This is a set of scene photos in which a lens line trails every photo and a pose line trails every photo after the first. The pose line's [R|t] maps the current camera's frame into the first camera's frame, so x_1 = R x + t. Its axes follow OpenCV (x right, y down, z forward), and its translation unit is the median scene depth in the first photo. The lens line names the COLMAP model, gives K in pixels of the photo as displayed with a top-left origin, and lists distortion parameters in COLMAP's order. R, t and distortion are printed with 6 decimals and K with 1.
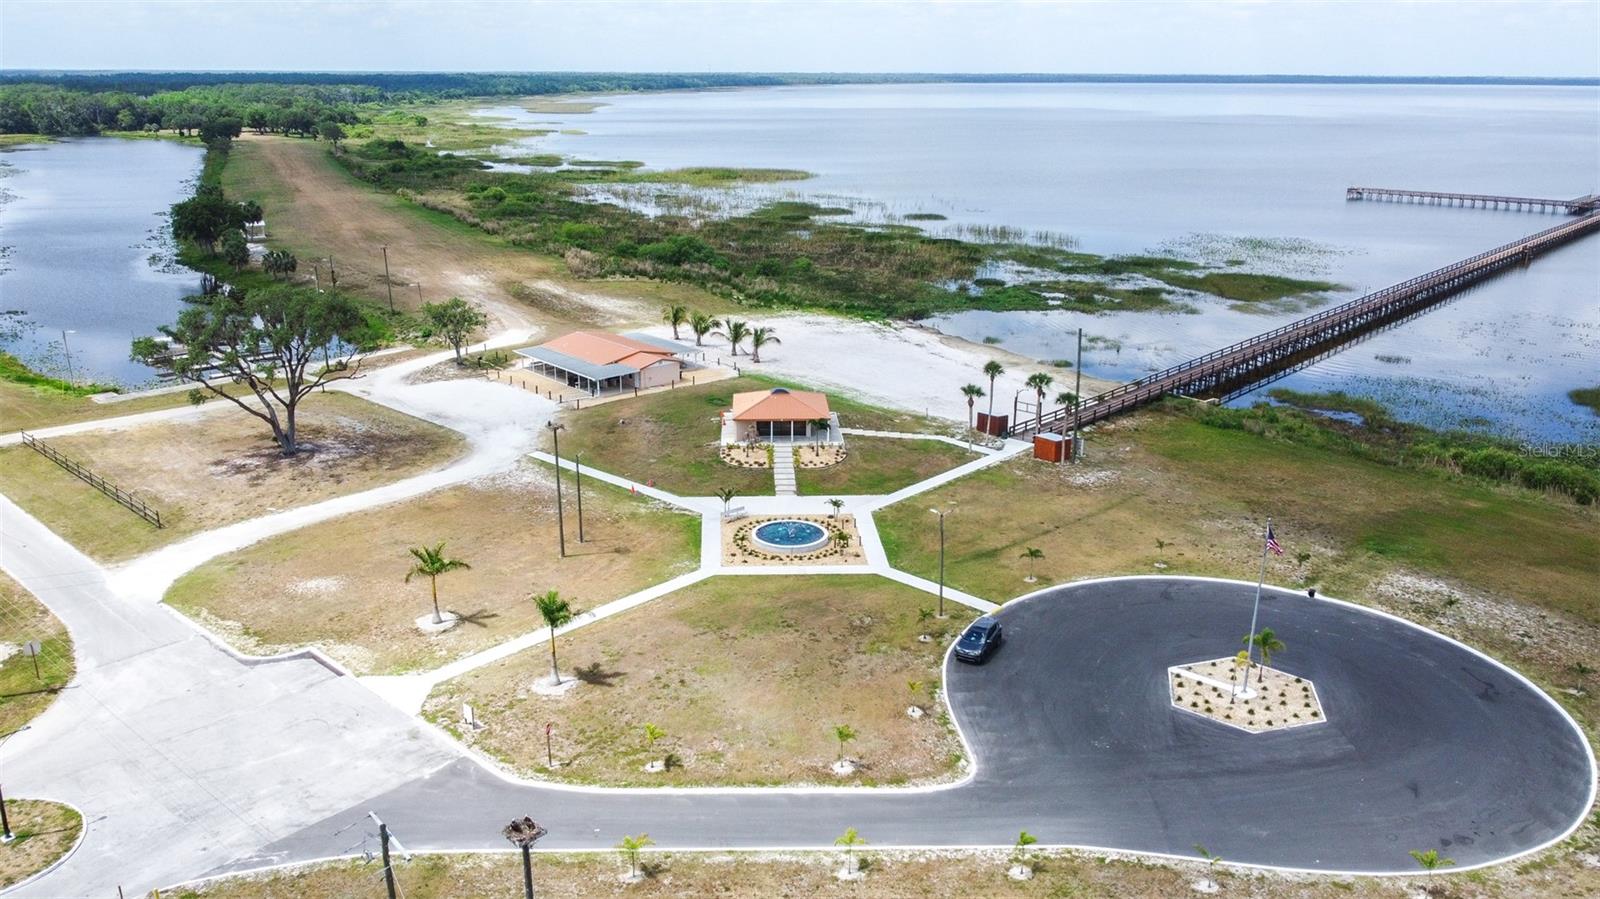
lens RADIAL K [[1222.0, 0, 800.0], [0, 1222.0, 449.5], [0, 0, 1]] dist [-0.009082, -0.007178]
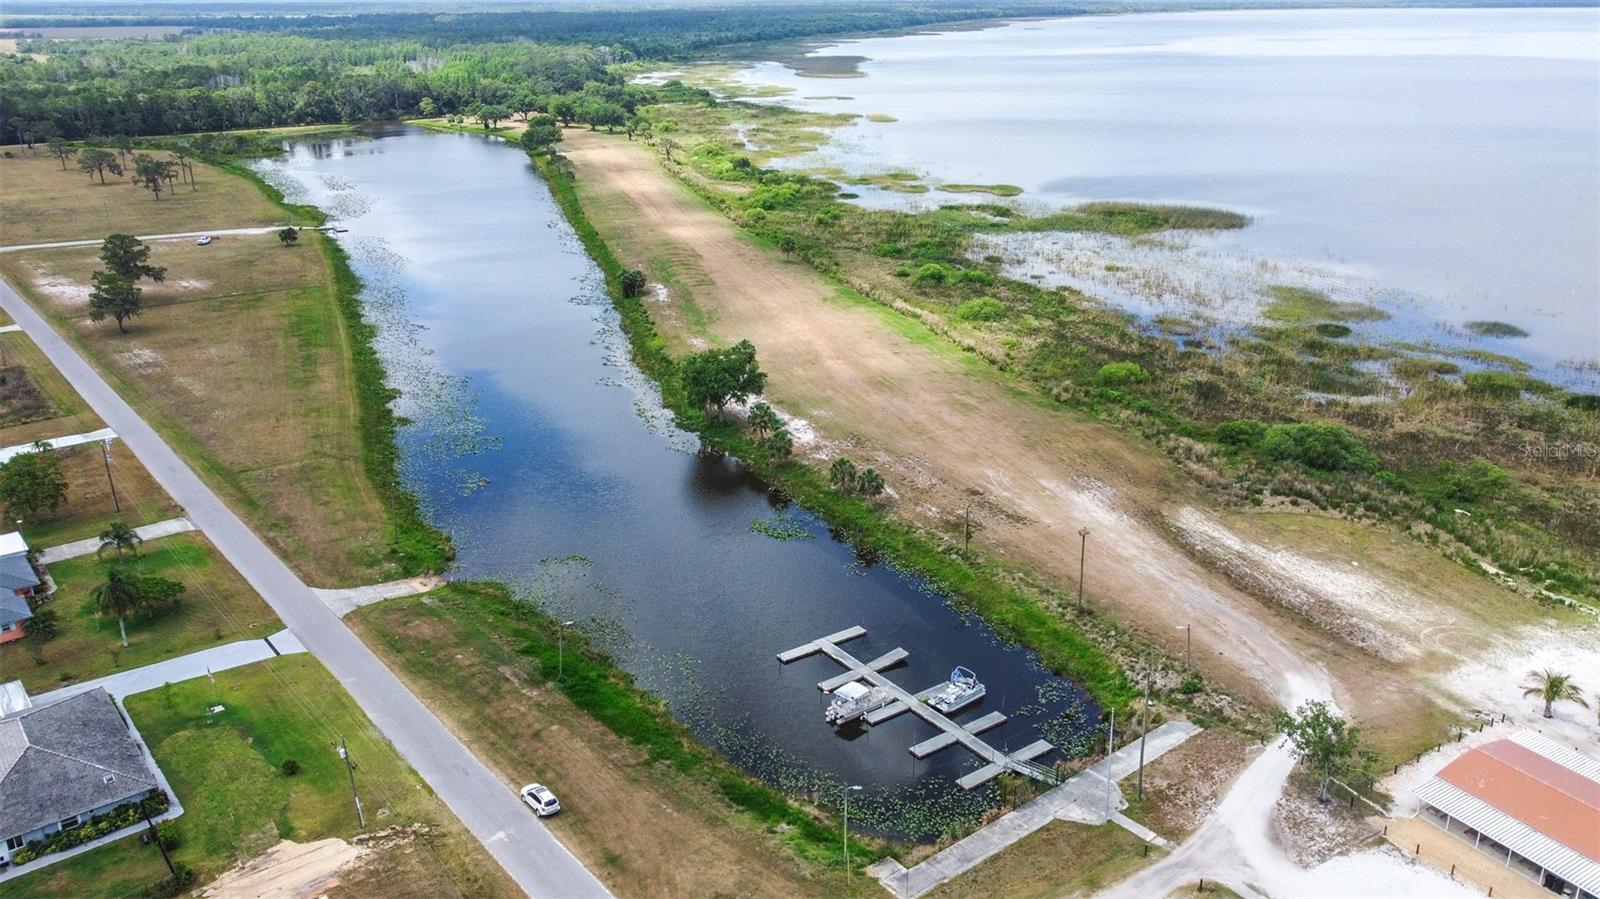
lens RADIAL K [[1257.0, 0, 800.0], [0, 1257.0, 449.5], [0, 0, 1]] dist [-0.010203, -0.005722]
pose [[0.987053, 0.044596, -0.154071, -0.460470], [-0.037380, 0.998078, 0.049421, -0.287606], [0.155979, -0.043022, 0.986823, 0.246939]]
